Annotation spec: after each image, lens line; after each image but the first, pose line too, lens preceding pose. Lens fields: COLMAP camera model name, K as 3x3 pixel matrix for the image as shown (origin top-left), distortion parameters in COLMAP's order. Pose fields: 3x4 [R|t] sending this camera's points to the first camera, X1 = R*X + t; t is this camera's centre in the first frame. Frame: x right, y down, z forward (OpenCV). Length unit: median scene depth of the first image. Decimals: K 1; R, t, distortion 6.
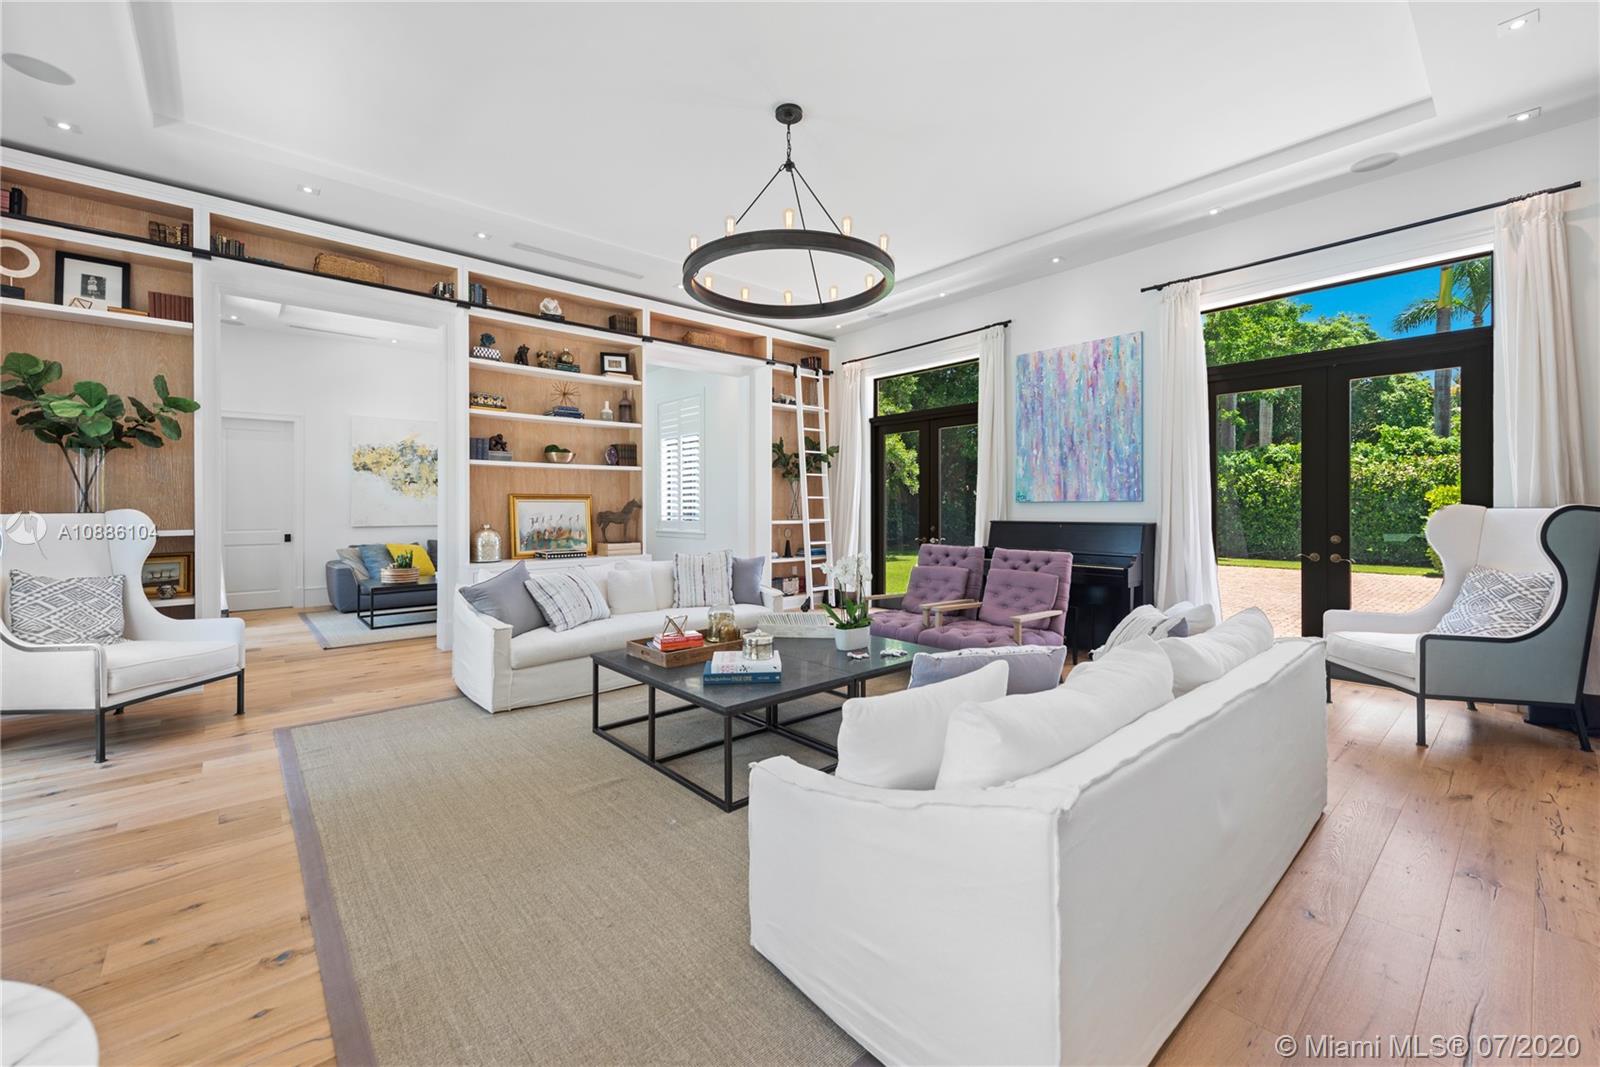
lens RADIAL K [[637.4, 0, 801.6], [0, 637.4, 509.9], [0, 0, 1]] dist [0.000908, -0.000270]
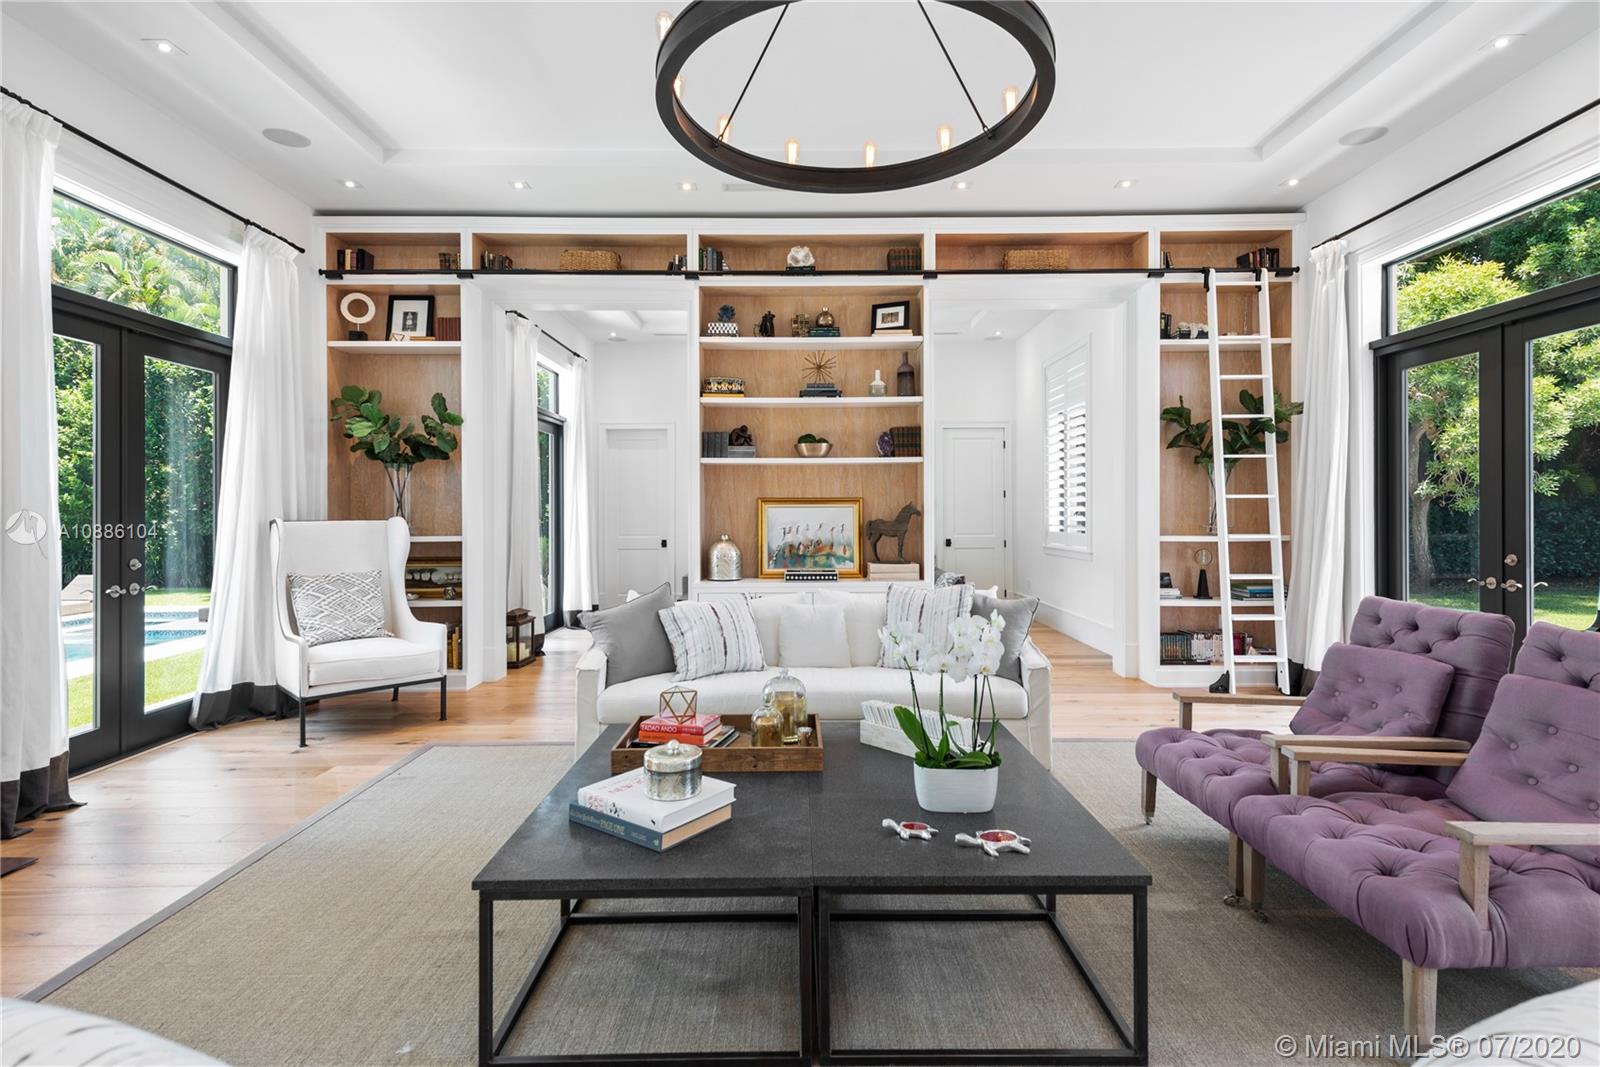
lens RADIAL K [[773.6, 0, 797.6], [0, 773.6, 515.2], [0, 0, 1]] dist [0.014321, -0.001848]
pose [[0.754535, 0.001913, -0.656257, 0.227246], [-0.001028, 0.999998, 0.001732, -0.004657], [0.656259, -0.000632, 0.754536, 0.284372]]
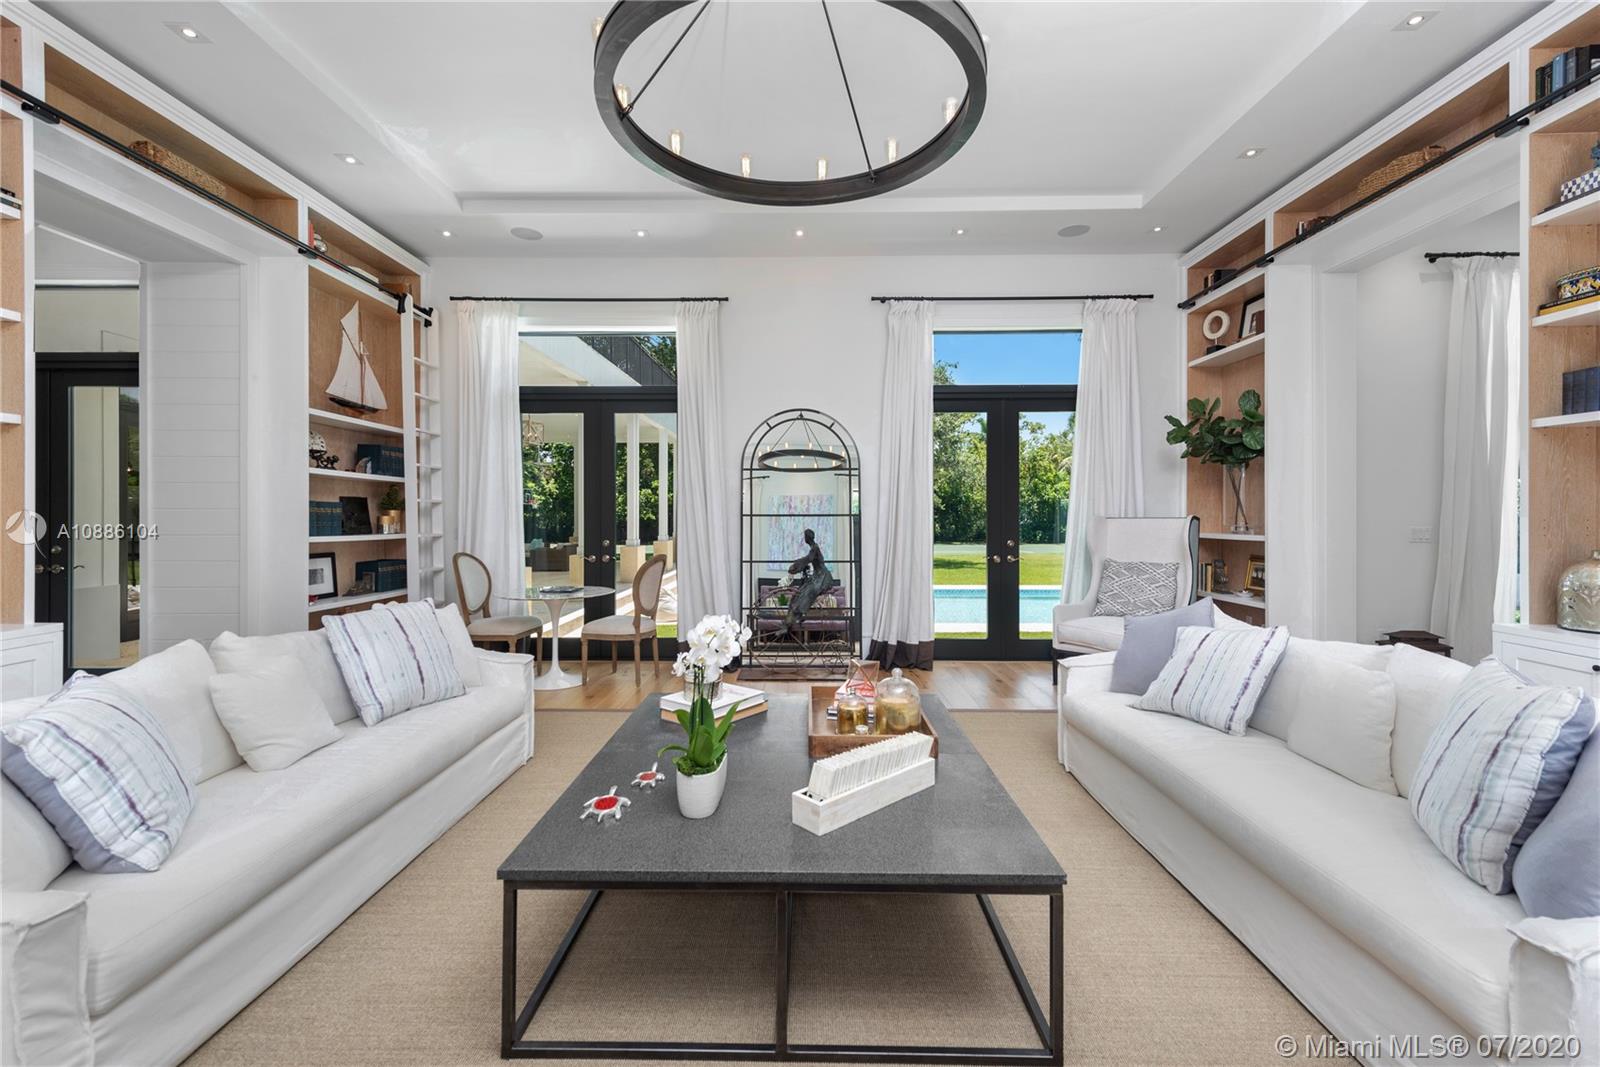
lens RADIAL K [[680.6, 0, 792.7], [0, 680.6, 511.5], [0, 0, 1]] dist [0.016364, -0.004332]
pose [[-0.678736, -0.000695, -0.734382, 0.257482], [-0.001327, 0.999999, 0.000281, -0.004312], [0.734381, 0.001165, -0.678736, 0.858614]]
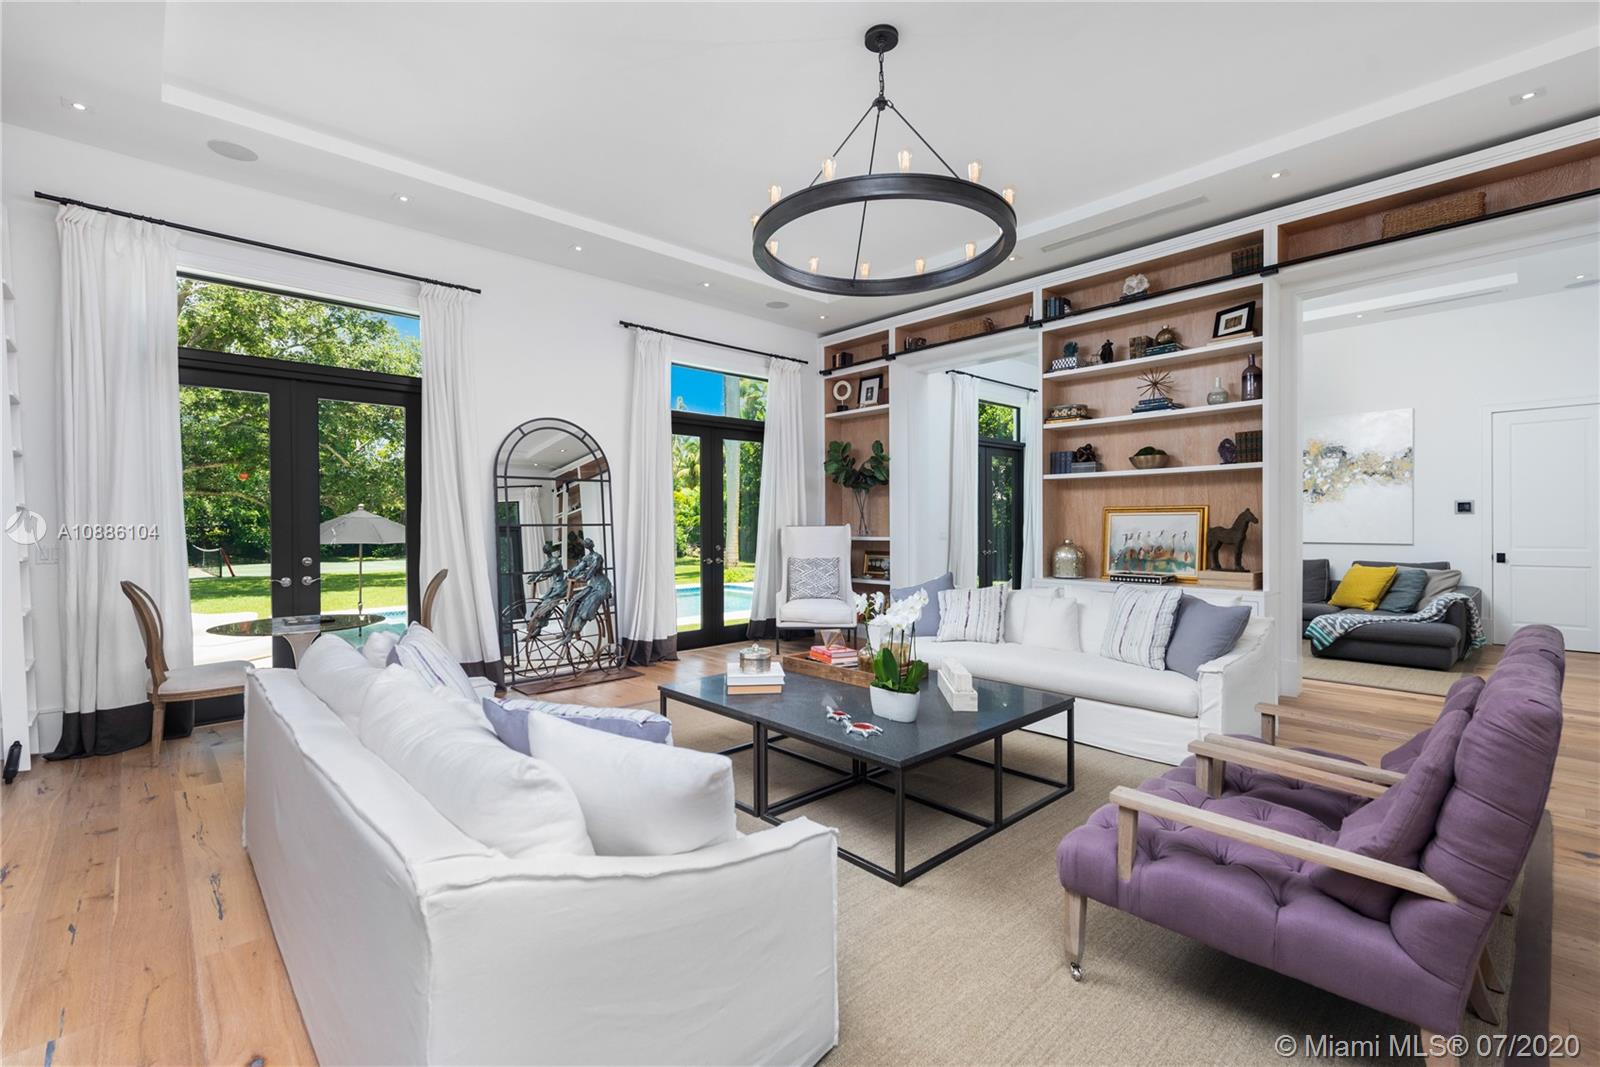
lens RADIAL K [[697.0, 0, 790.2], [0, 697.0, 526.2], [0, 0, 1]] dist [0.002607, -0.000249]
pose [[0.015234, 0.005297, -0.999870, 0.531167], [-0.000716, 0.999986, 0.005287, -0.002567], [0.999884, 0.000636, 0.015237, 0.530636]]
